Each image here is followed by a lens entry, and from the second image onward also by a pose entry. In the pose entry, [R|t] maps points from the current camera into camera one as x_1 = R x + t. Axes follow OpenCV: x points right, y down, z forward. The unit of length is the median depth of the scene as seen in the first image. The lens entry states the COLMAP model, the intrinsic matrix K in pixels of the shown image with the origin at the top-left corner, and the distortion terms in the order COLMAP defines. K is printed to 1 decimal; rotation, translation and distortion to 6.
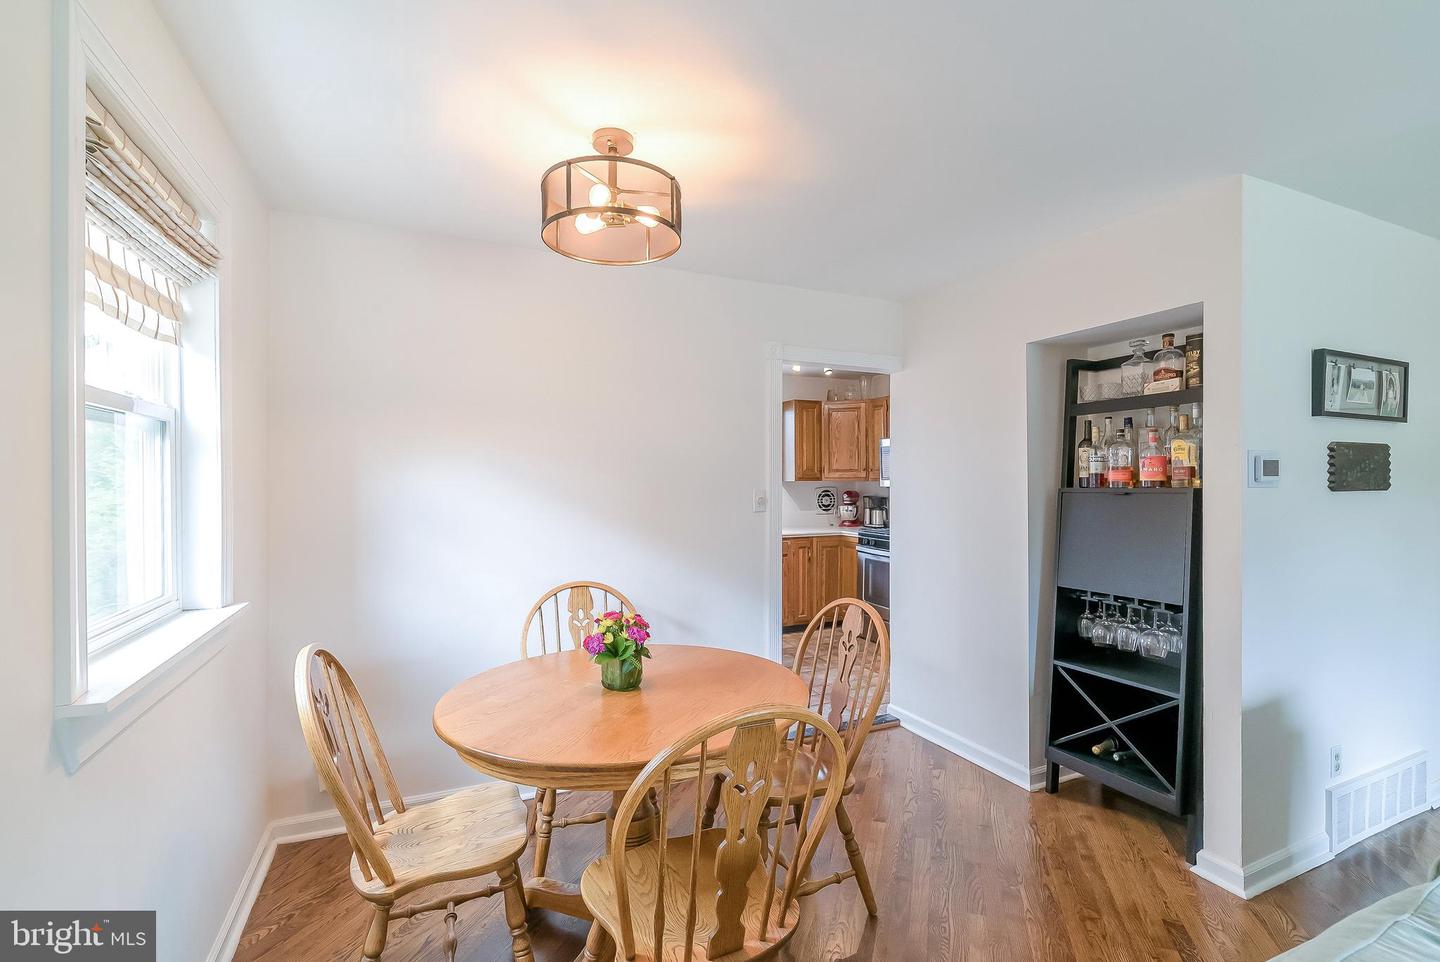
lens RADIAL K [[659.0, 0, 723.9], [0, 659.0, 479.4], [0, 0, 1]] dist [-0.003543, 0.000623]
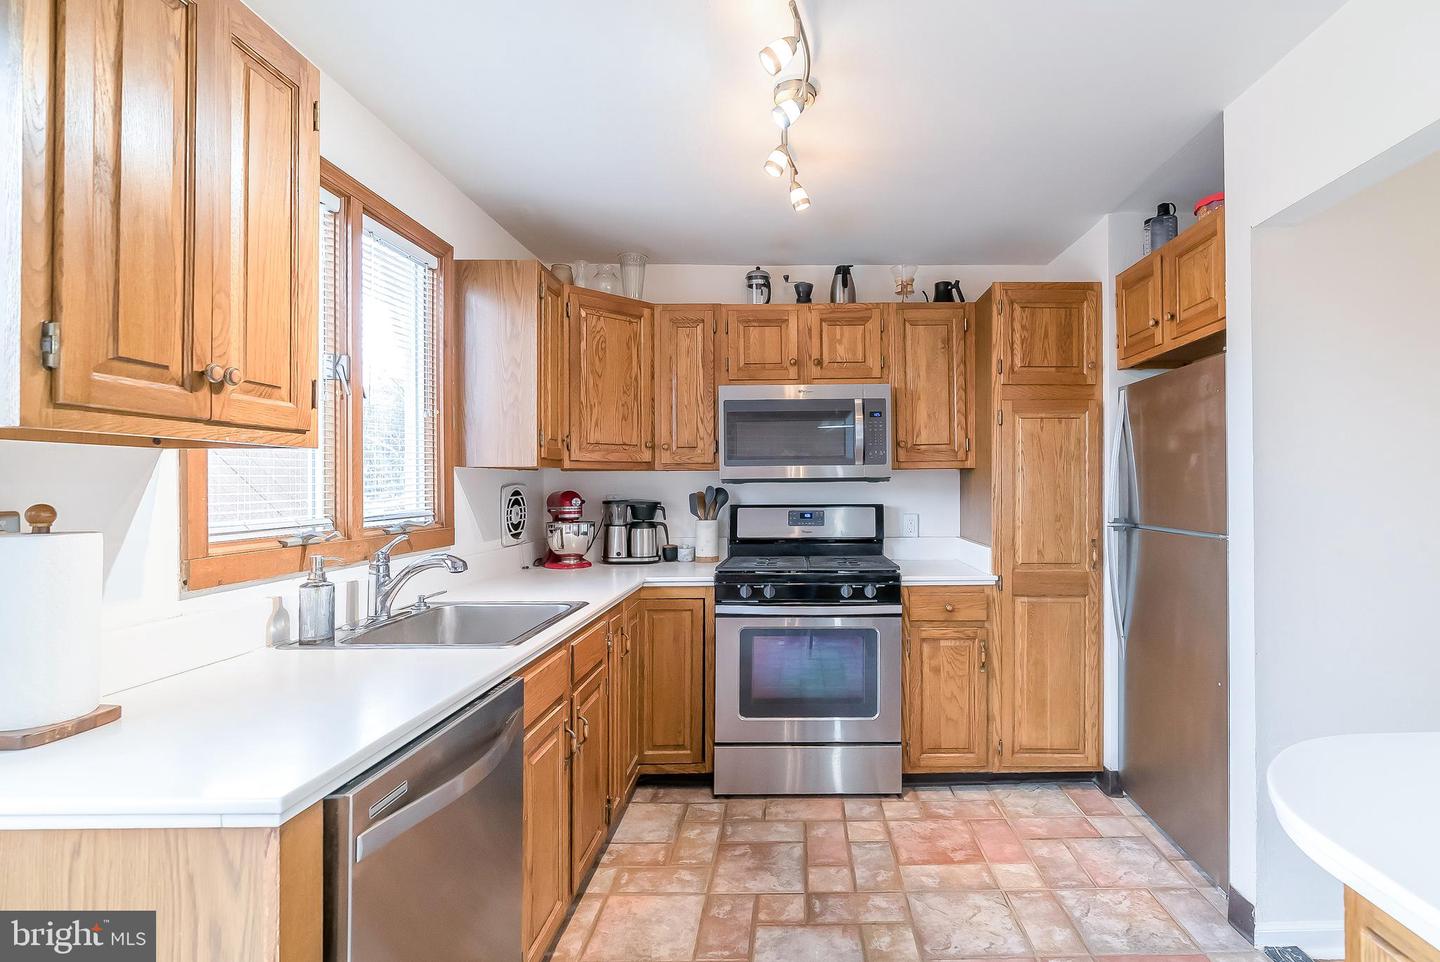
lens RADIAL K [[687.7, 0, 800.3], [0, 687.7, 480.9], [0, 0, 1]] dist [-0.003449, 0.000172]
pose [[0.408824, 0.004745, 0.912601, -0.209559], [0.004430, 0.999964, -0.007184, 0.015327], [-0.912602, 0.006980, 0.408788, 0.705079]]
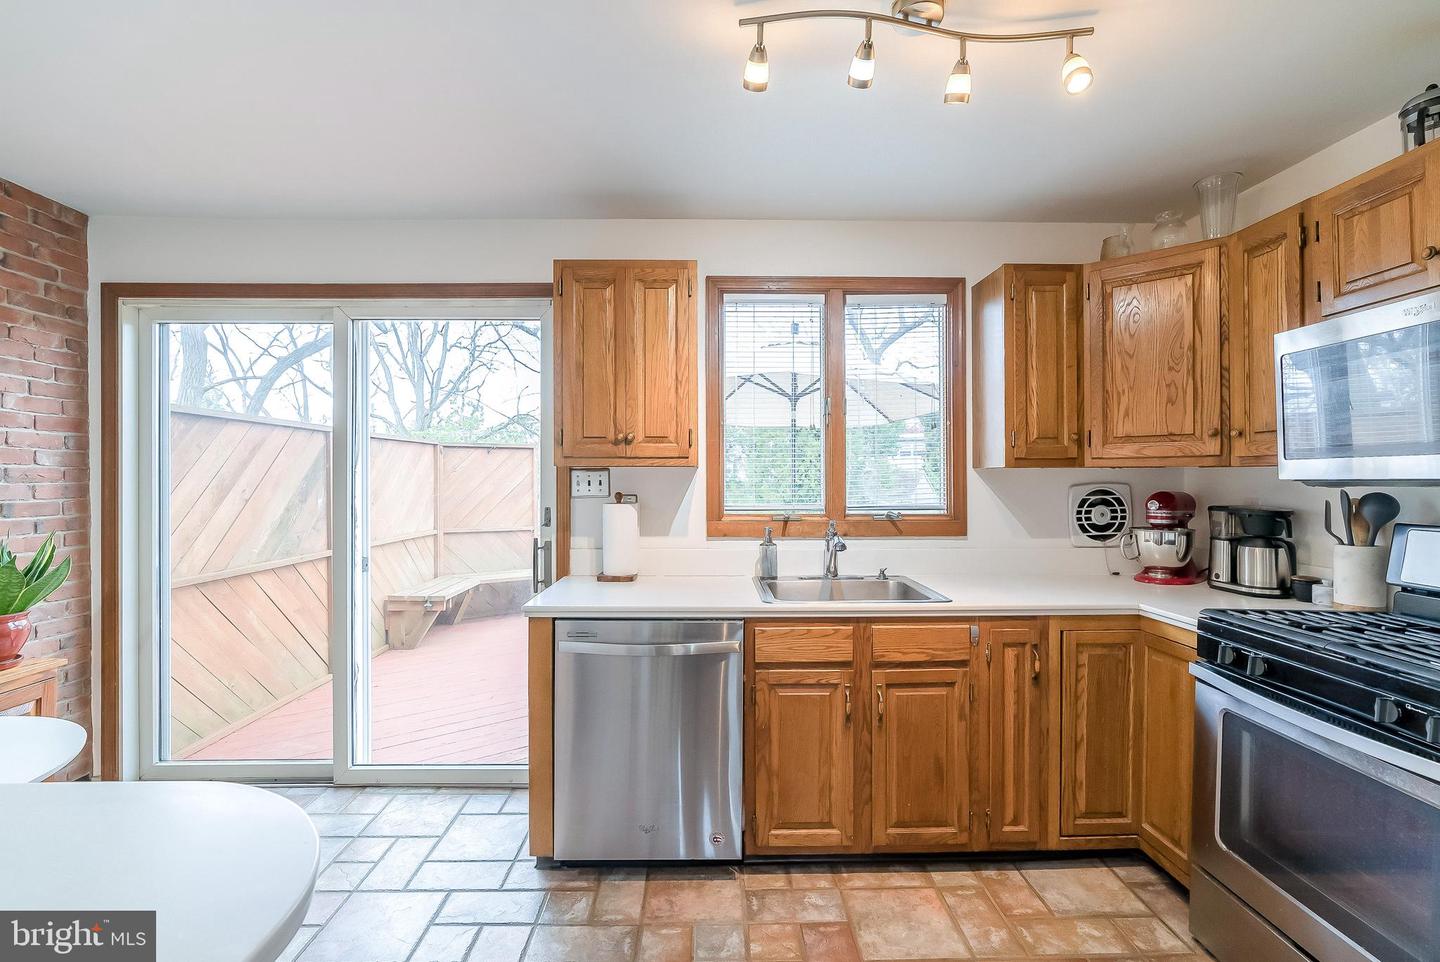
lens RADIAL K [[653.2, 0, 722.1], [0, 653.2, 478.5], [0, 0, 1]] dist [-0.011808, 0.003987]
pose [[0.916742, 0.001270, -0.399479, 0.110802], [-0.000642, 0.999998, 0.001706, 0.009228], [0.399480, -0.001308, 0.916741, 0.581324]]
